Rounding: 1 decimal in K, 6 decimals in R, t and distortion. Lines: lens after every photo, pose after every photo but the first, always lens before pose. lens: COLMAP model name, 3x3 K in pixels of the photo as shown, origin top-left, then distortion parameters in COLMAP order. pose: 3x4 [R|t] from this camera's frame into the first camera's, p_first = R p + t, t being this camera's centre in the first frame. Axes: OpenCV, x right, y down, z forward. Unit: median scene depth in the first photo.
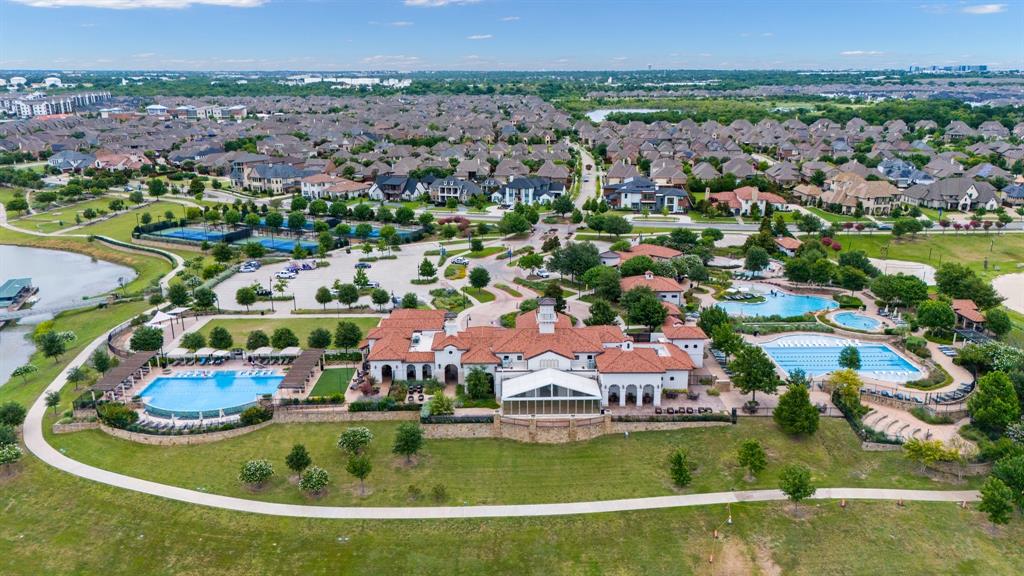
lens RADIAL K [[763.1, 0, 510.7], [0, 763.1, 283.4], [0, 0, 1]] dist [0.065815, -0.054476]
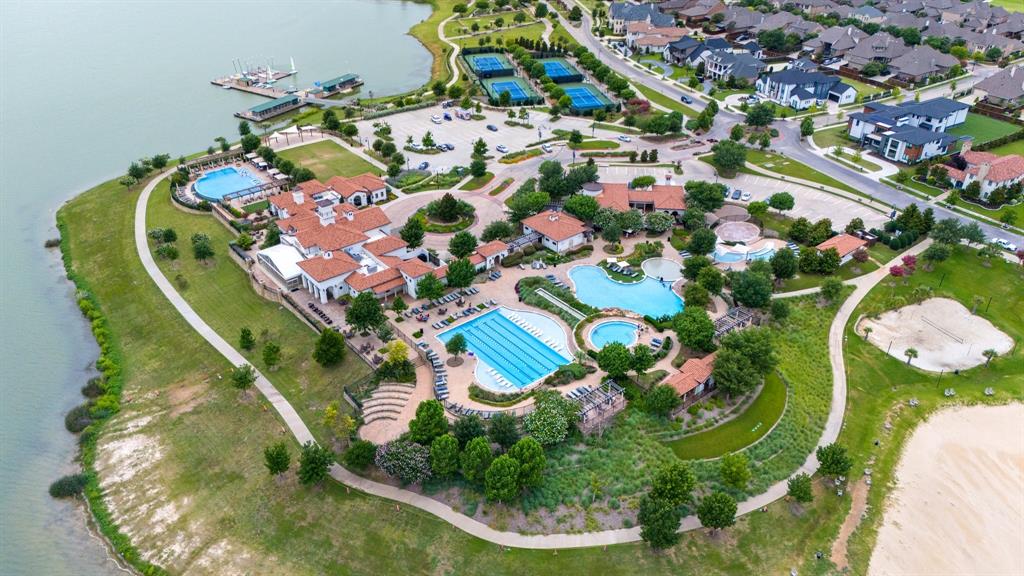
lens RADIAL K [[763.1, 0, 510.7], [0, 763.1, 283.4], [0, 0, 1]] dist [0.065815, -0.054476]
pose [[0.614587, 0.412203, -0.672586, 1.342264], [-0.205887, 0.906882, 0.367662, -0.454046], [0.761507, -0.087483, 0.642225, 0.405513]]
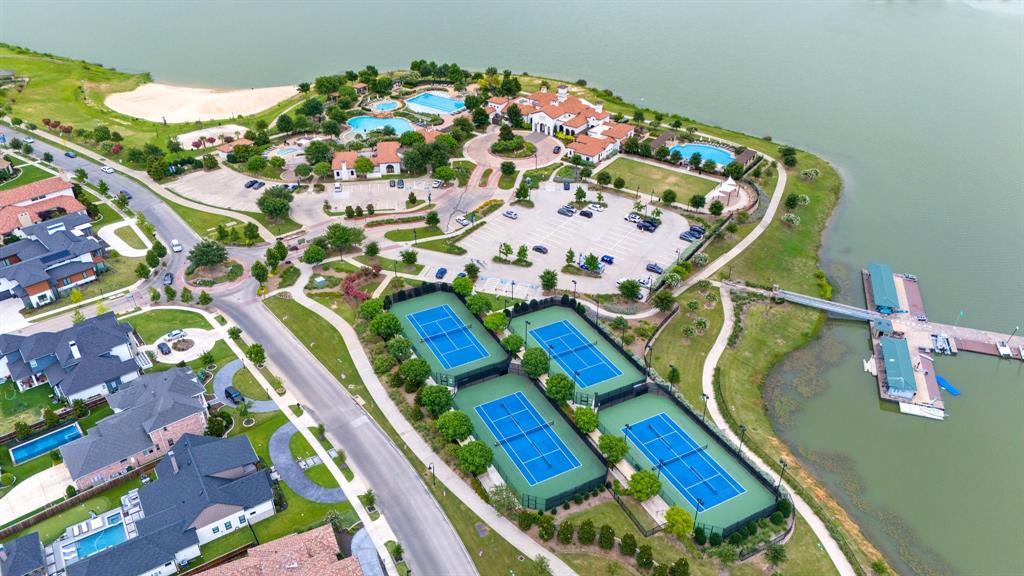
lens RADIAL K [[763.1, 0, 510.7], [0, 763.1, 283.4], [0, 0, 1]] dist [0.065815, -0.054476]
pose [[-0.790115, -0.316765, 0.524765, -1.265695], [0.167222, 0.712250, 0.681716, -1.221331], [-0.589707, 0.626386, -0.509789, 2.815533]]
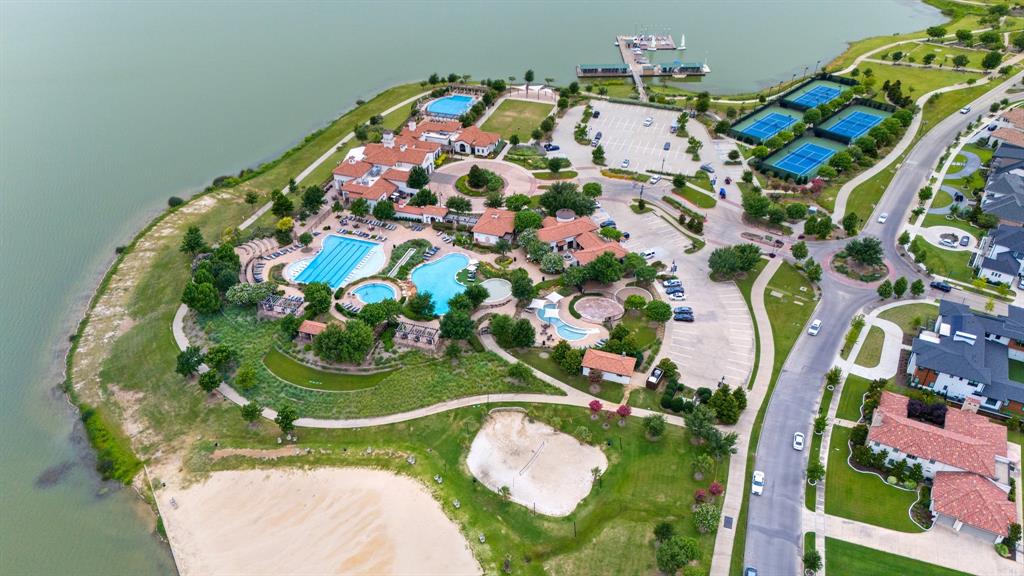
lens RADIAL K [[763.1, 0, 510.7], [0, 763.1, 283.4], [0, 0, 1]] dist [0.065815, -0.054476]
pose [[-0.352555, 0.554231, -0.754011, 1.779169], [-0.224482, 0.732132, 0.643111, -1.112297], [0.908467, 0.395994, -0.133702, 1.849364]]
